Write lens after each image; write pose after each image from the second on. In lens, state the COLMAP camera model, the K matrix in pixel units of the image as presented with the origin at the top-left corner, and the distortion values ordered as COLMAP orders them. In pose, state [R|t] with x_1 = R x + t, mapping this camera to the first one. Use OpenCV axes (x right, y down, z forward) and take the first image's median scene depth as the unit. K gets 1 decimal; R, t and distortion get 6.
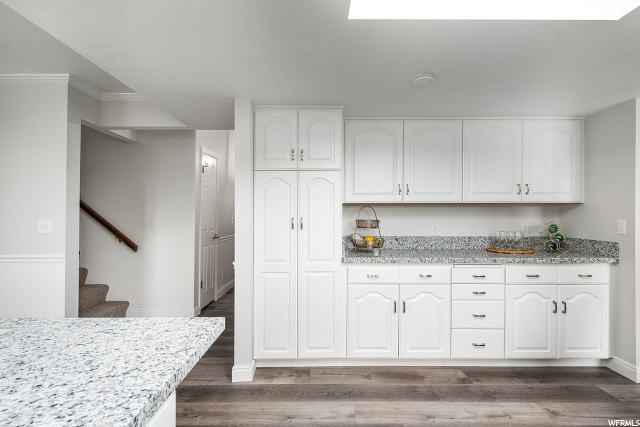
lens RADIAL K [[326.7, 0, 320.0], [0, 326.7, 213.5], [0, 0, 1]] dist [-0.002621, -0.000449]
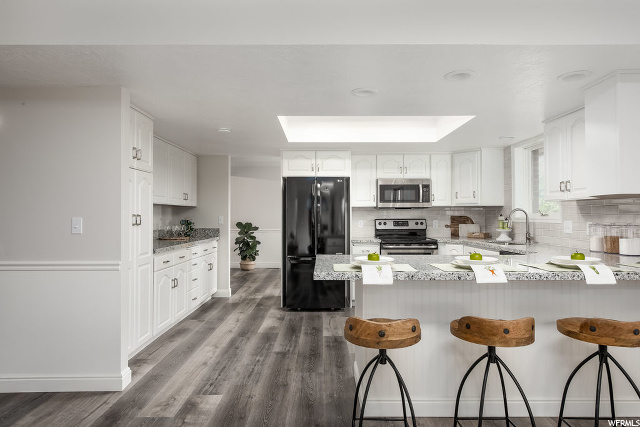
lens RADIAL K [[371.0, 0, 324.2], [0, 371.0, 211.2], [0, 0, 1]] dist [0.005589, 0.000120]
pose [[0.001191, 0.010123, 0.999948, -1.308433], [-0.000782, 0.999948, -0.010122, 0.009567], [-0.999999, -0.000770, 0.001199, 0.407321]]
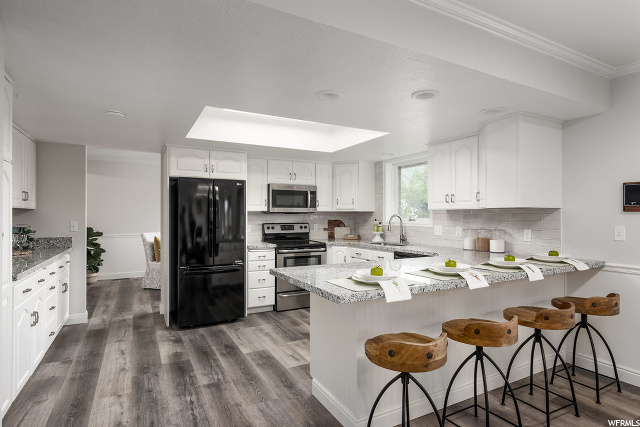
lens RADIAL K [[340.9, 0, 320.0], [0, 340.9, 213.5], [0, 0, 1]] dist [0.002543, 0.000355]
pose [[-0.466797, 0.003557, 0.884357, -1.052053], [-0.003766, 0.999975, -0.006010, -0.015363], [-0.884356, -0.006135, -0.466772, 0.761432]]
